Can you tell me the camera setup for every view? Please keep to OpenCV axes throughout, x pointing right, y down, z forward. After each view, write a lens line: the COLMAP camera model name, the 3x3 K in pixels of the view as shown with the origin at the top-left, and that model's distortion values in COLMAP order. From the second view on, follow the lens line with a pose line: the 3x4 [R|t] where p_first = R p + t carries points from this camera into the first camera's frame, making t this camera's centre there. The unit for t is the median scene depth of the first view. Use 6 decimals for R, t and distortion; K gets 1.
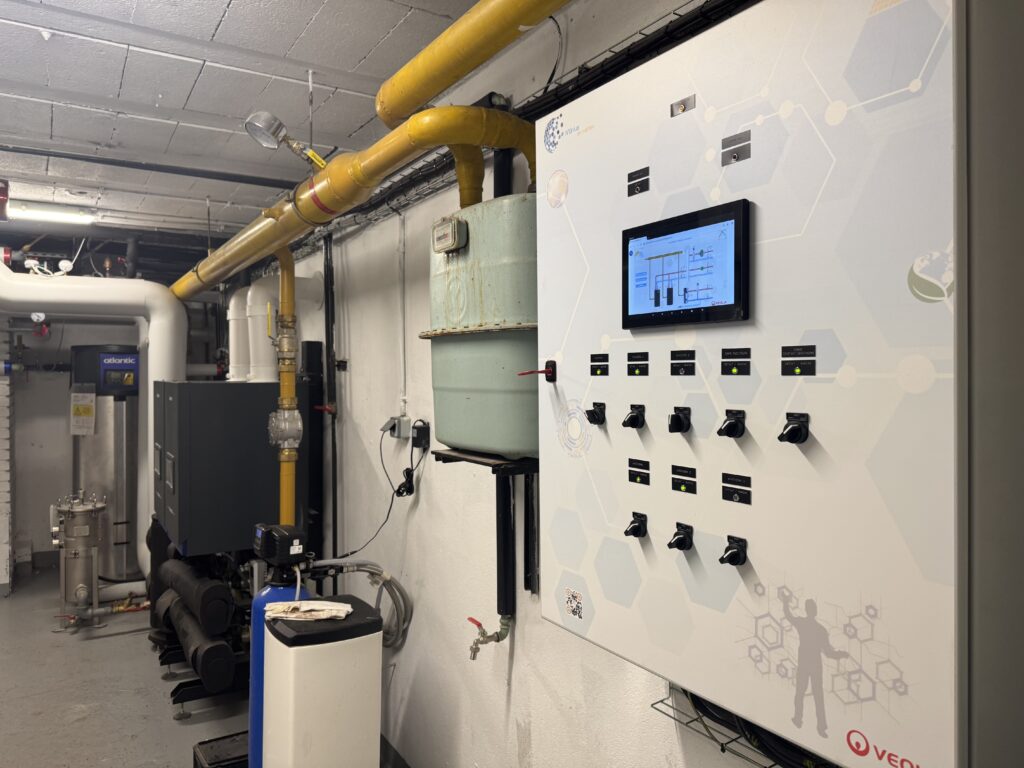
lens RADIAL K [[732.3, 0, 482.7], [0, 732.3, 383.7], [0, 0, 1]] dist [0.075036, -0.064850]
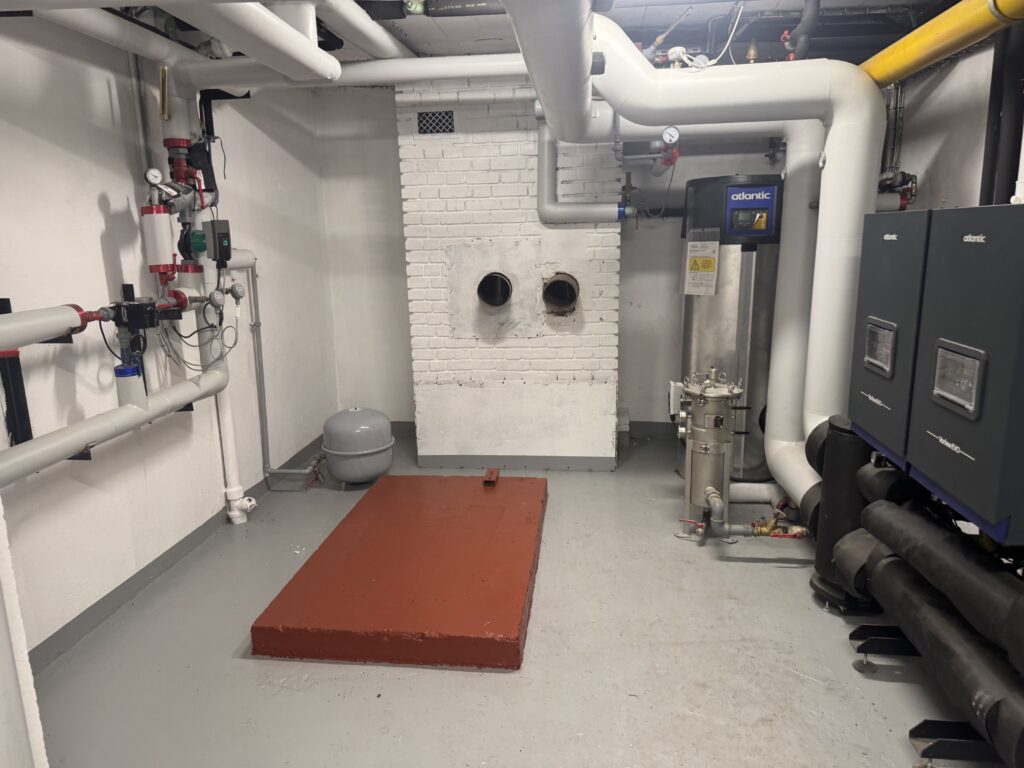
lens RADIAL K [[732.3, 0, 482.7], [0, 732.3, 383.7], [0, 0, 1]] dist [0.075036, -0.064850]
pose [[0.783738, 0.102351, -0.612600, -0.227098], [0.016385, 0.982578, 0.185128, 0.012071], [0.620875, -0.155129, 0.768407, 0.234451]]
